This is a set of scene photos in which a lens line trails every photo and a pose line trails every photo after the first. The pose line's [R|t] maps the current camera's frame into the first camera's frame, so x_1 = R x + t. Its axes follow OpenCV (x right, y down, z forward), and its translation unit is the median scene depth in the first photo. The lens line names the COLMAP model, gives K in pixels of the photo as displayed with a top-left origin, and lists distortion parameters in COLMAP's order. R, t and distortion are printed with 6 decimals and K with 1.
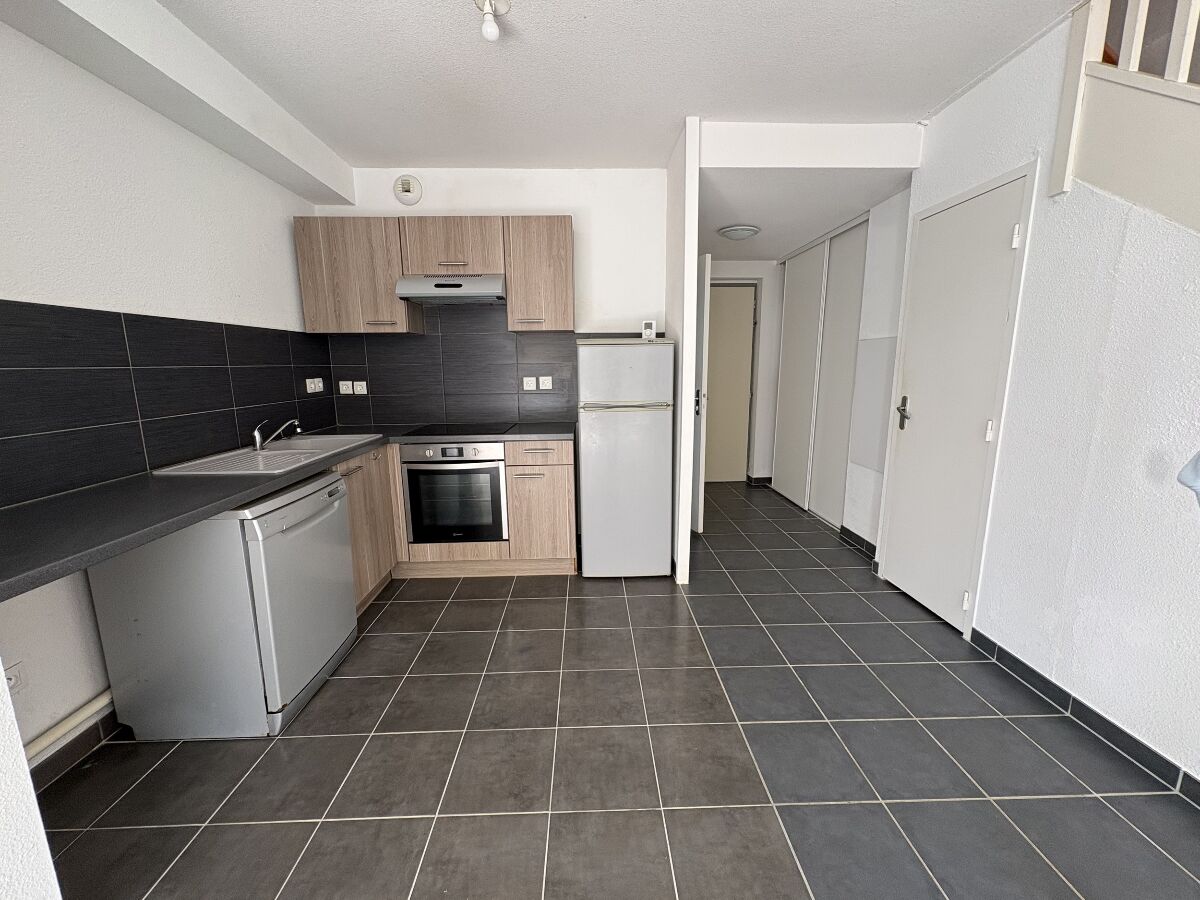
lens RADIAL K [[480.9, 0, 601.9], [0, 480.9, 448.8], [0, 0, 1]] dist [-0.001189, 0.000213]
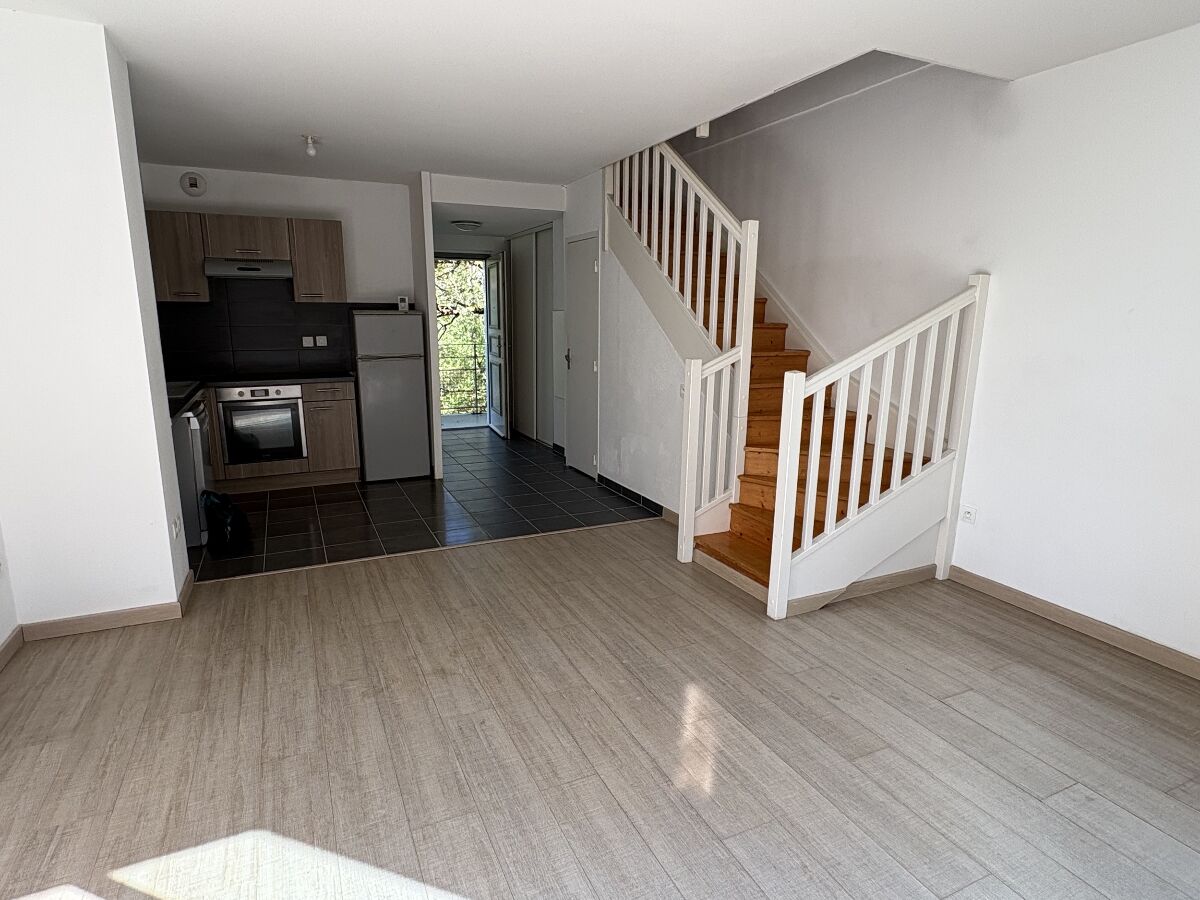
lens RADIAL K [[662.6, 0, 599.4], [0, 662.6, 451.5], [0, 0, 1]] dist [-0.005029, 0.000281]
pose [[0.918671, -0.067661, 0.389185, -0.166042], [0.055532, 0.997559, 0.042346, 0.142246], [-0.391100, -0.017290, 0.920186, -1.062456]]
